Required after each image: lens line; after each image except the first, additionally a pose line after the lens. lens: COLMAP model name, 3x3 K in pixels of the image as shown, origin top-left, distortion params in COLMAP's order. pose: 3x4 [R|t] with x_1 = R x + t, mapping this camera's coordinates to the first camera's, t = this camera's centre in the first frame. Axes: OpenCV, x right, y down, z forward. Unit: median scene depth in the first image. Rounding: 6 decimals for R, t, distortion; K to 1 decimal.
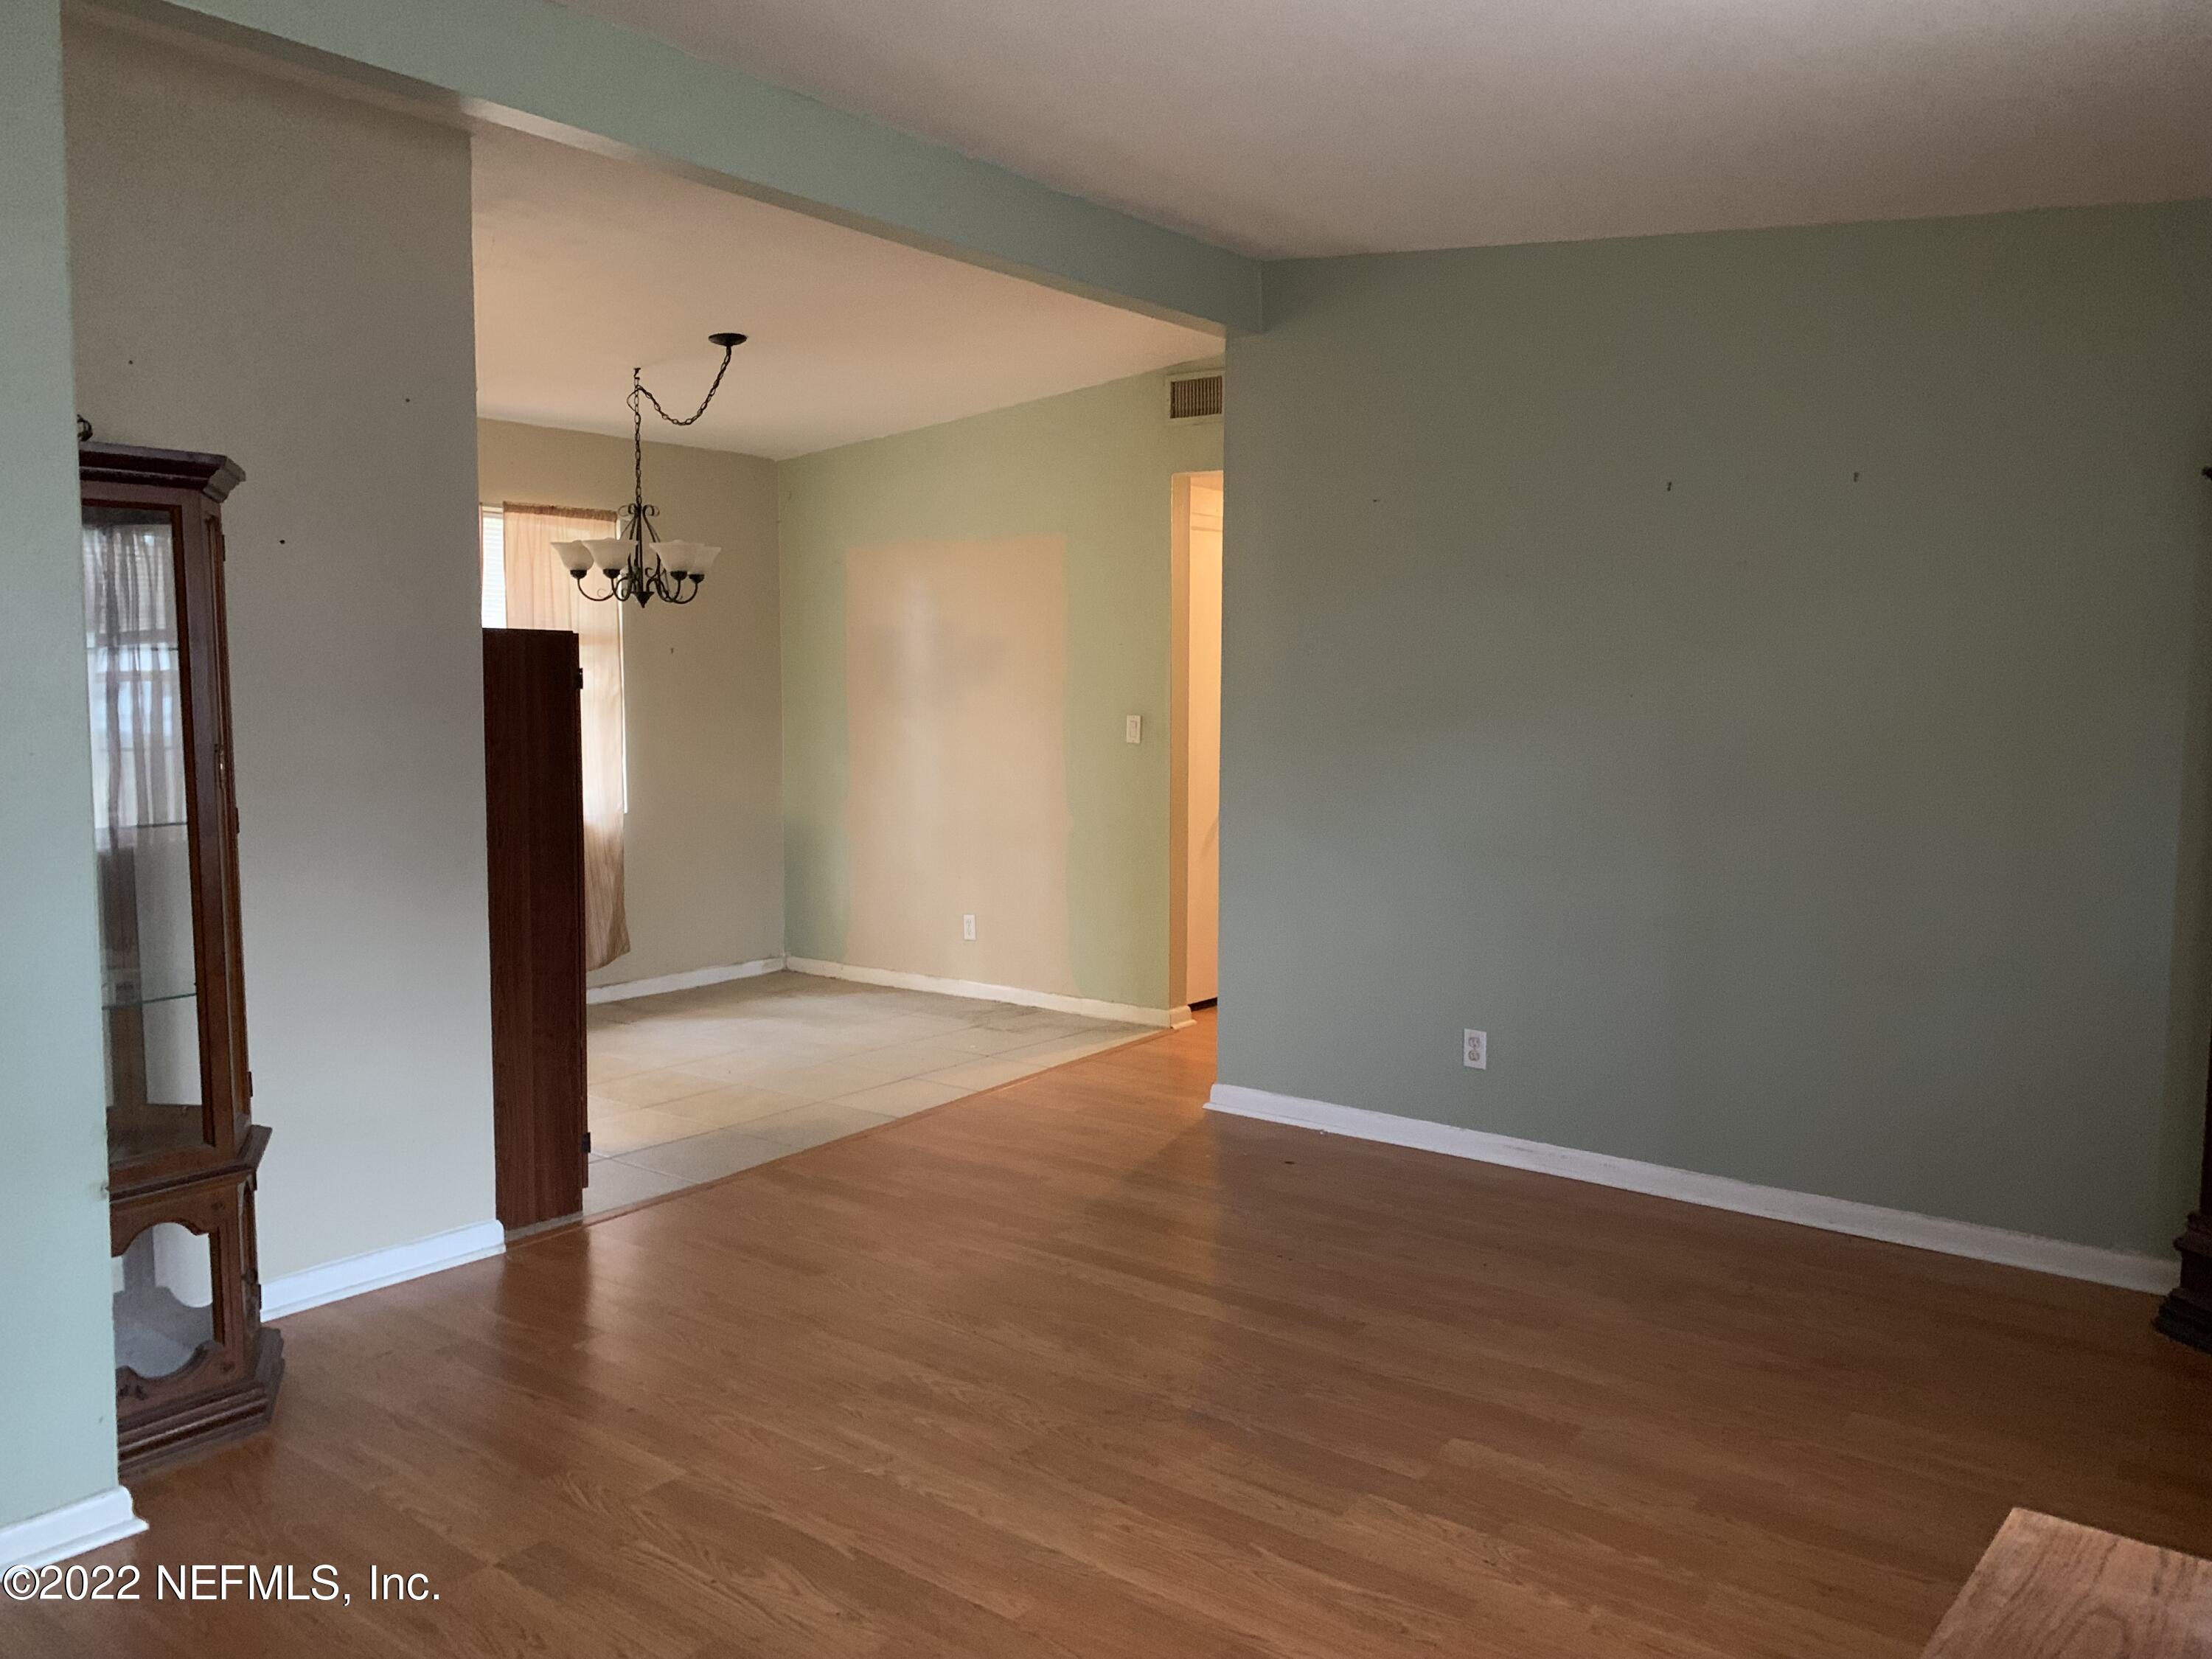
lens RADIAL K [[1711.4, 0, 1106.2], [0, 1711.4, 829.8], [0, 0, 1]] dist [0.003527, -0.000238]
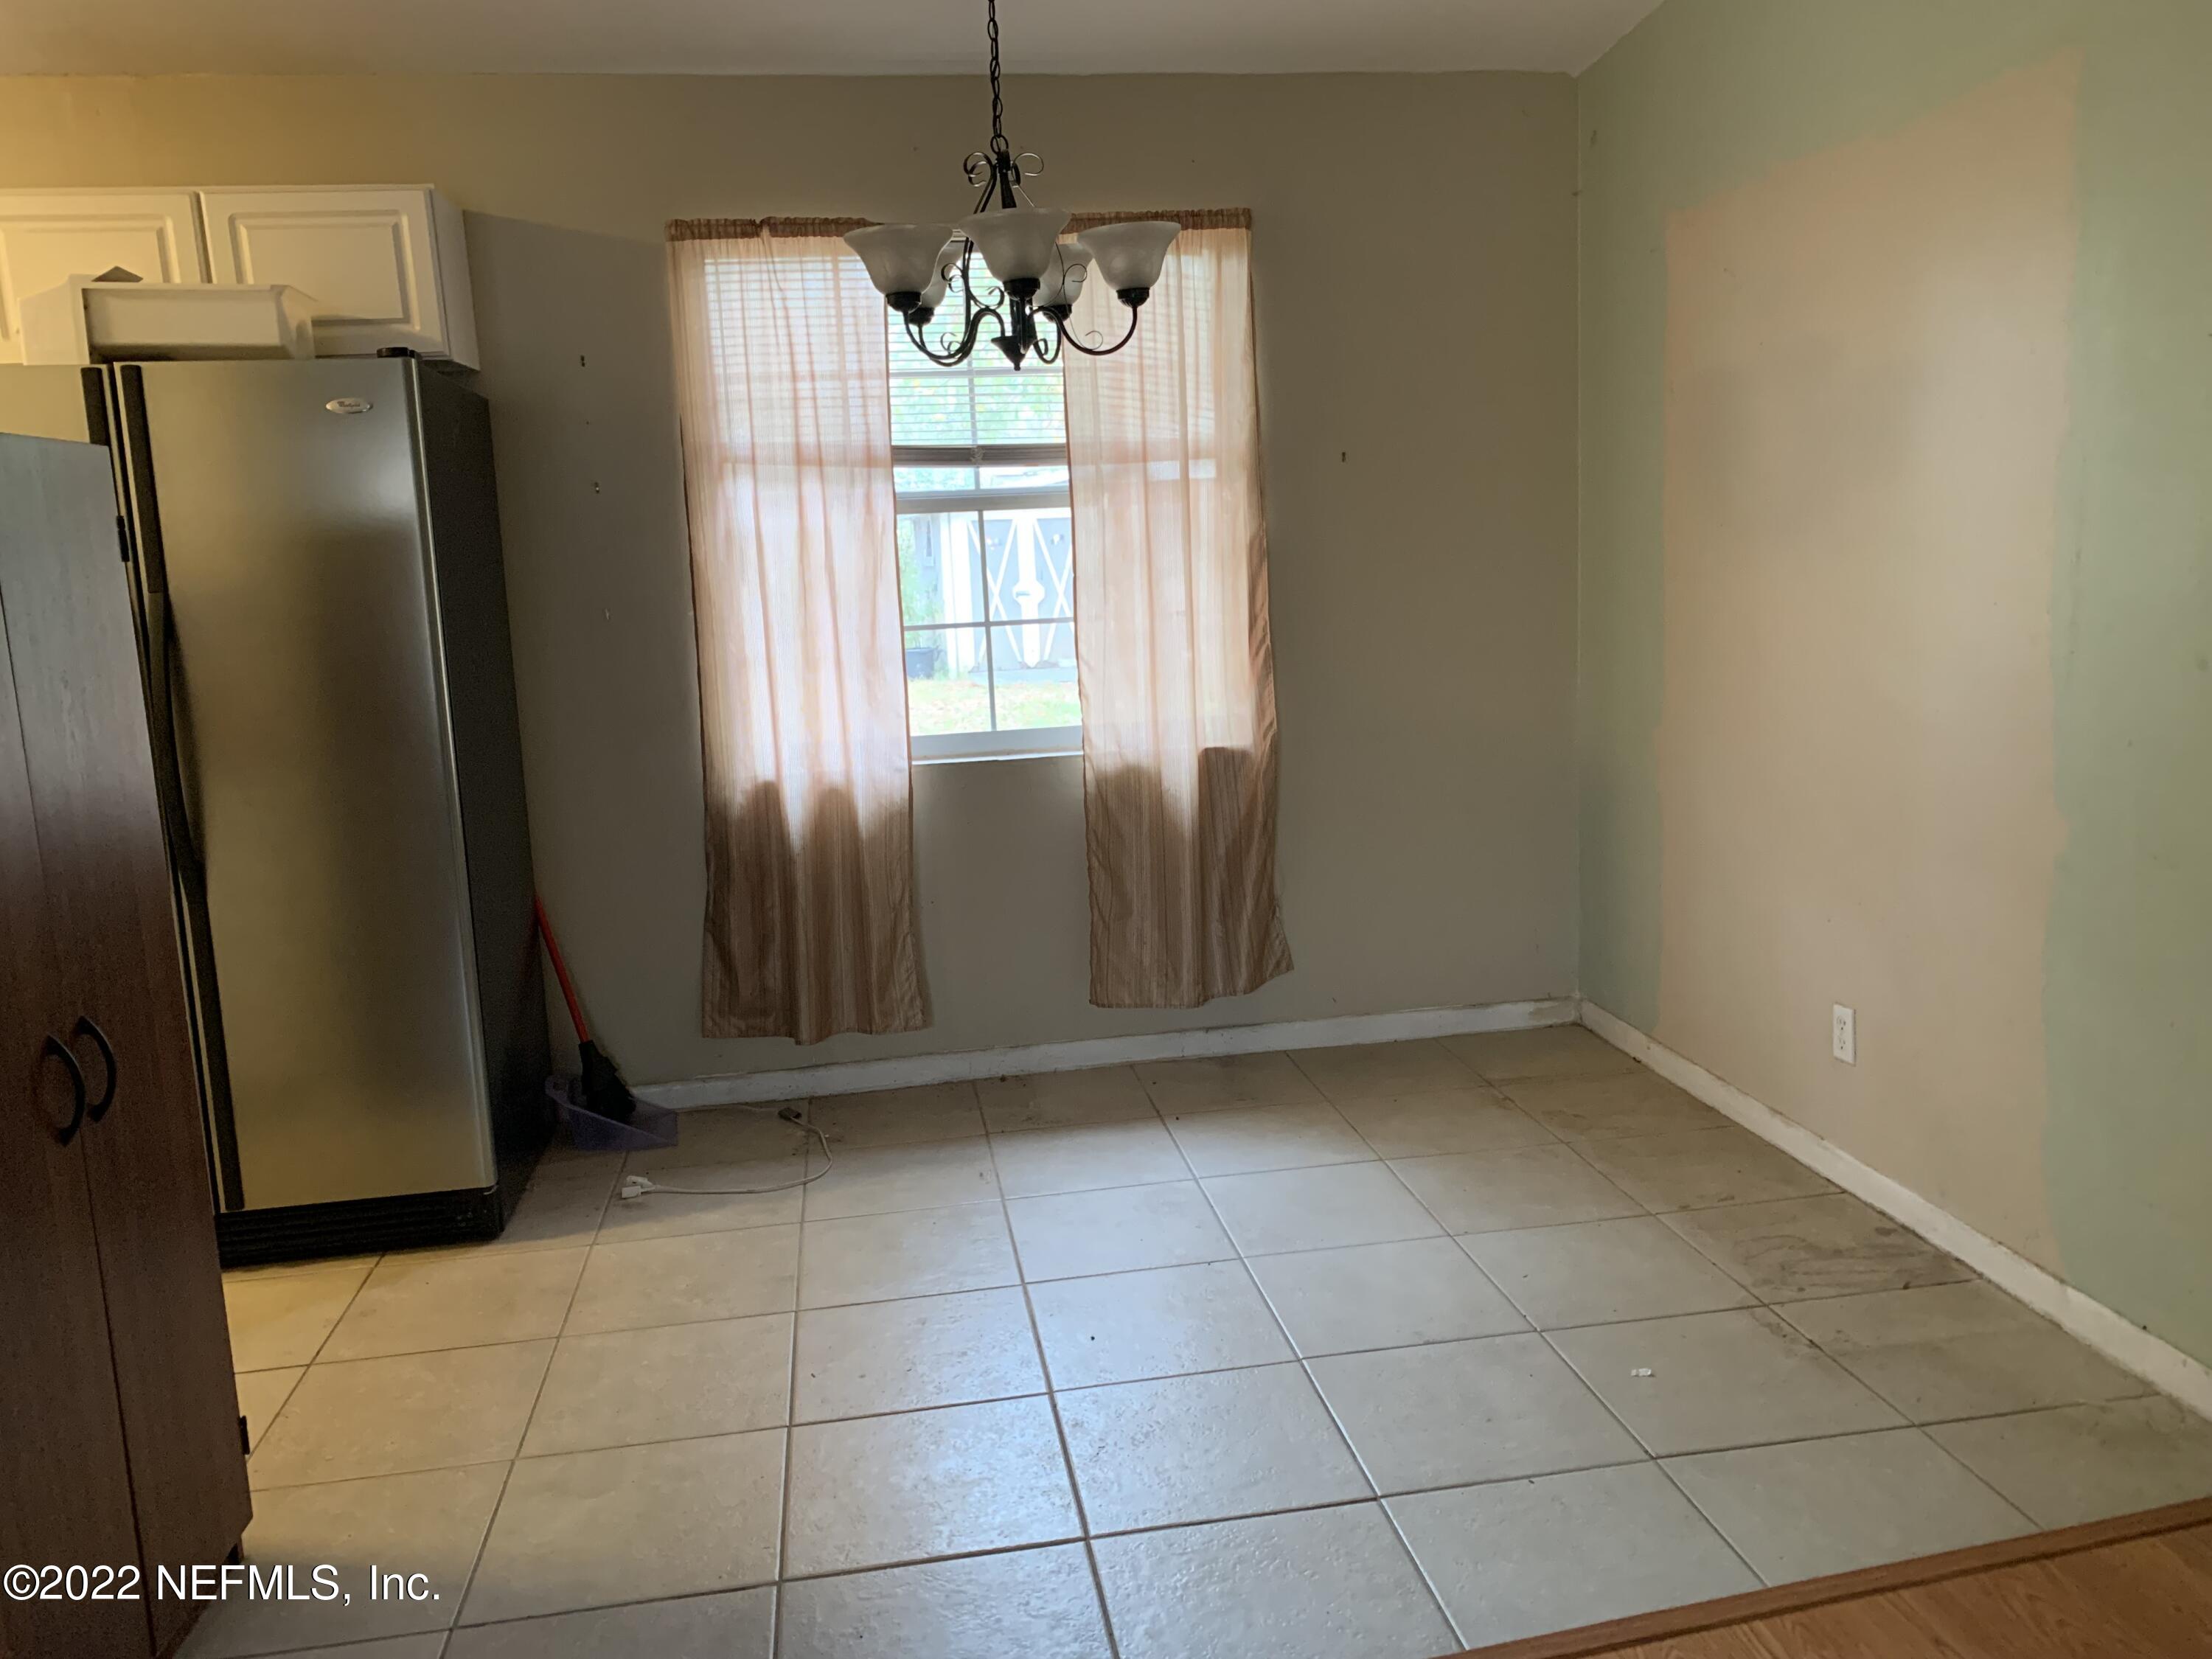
lens RADIAL K [[1711.4, 0, 1102.8], [0, 1711.4, 826.7], [0, 0, 1]] dist [0.003527, -0.000238]
pose [[0.735301, 0.078290, -0.673204, 0.072692], [-0.010561, 0.994509, 0.104121, -0.040286], [0.677659, -0.069451, 0.732090, 0.521178]]
